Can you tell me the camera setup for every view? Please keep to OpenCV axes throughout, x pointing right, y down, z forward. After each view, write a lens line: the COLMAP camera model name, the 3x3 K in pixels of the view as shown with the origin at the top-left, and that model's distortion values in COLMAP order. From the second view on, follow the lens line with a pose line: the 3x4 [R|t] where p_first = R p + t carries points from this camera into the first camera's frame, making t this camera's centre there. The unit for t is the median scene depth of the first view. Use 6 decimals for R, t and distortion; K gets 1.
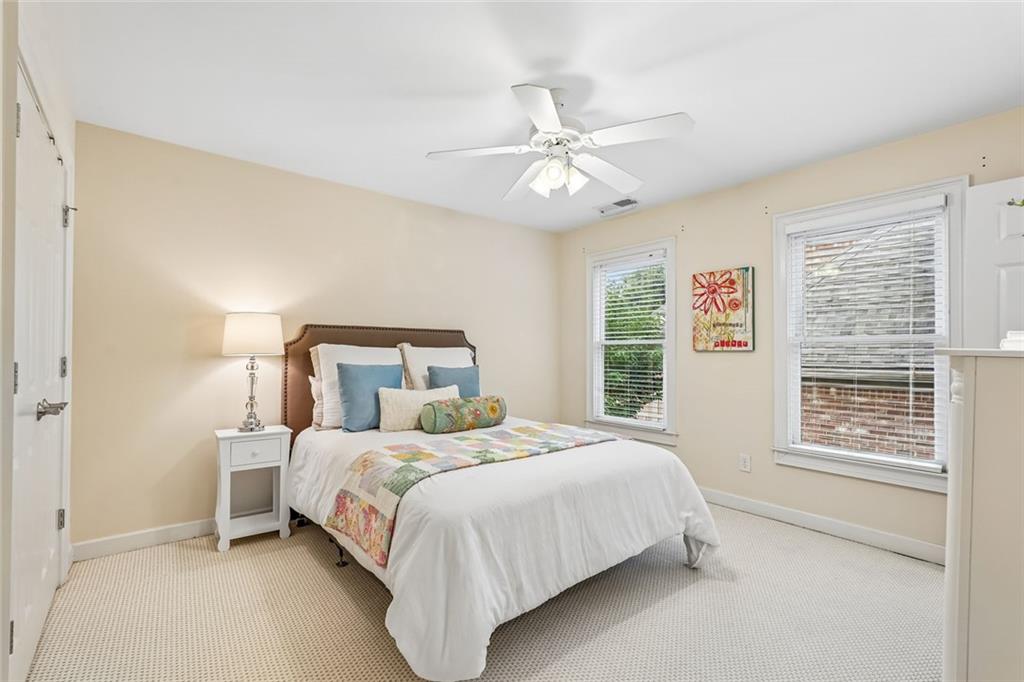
lens RADIAL K [[455.6, 0, 495.0], [0, 455.6, 347.7], [0, 0, 1]] dist [-0.008448, 0.006253]
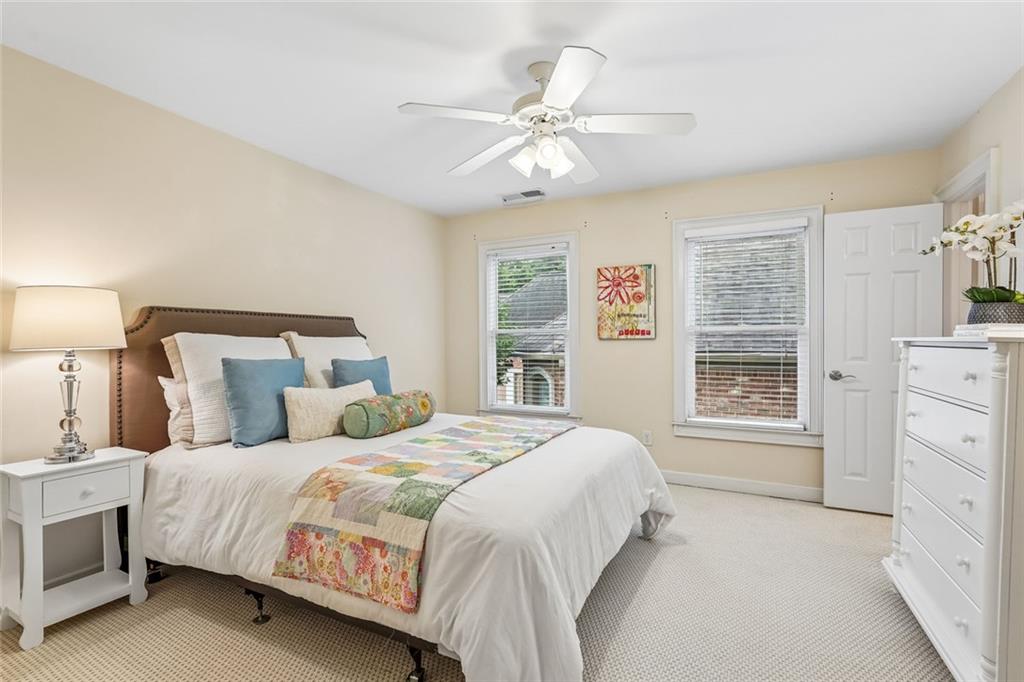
lens RADIAL K [[455.6, 0, 515.7], [0, 455.6, 343.5], [0, 0, 1]] dist [-0.008448, 0.006253]
pose [[0.910831, -0.010605, 0.412642, -0.214208], [0.004389, 0.999862, 0.016007, -0.000845], [-0.412755, -0.012768, 0.910752, 0.106808]]
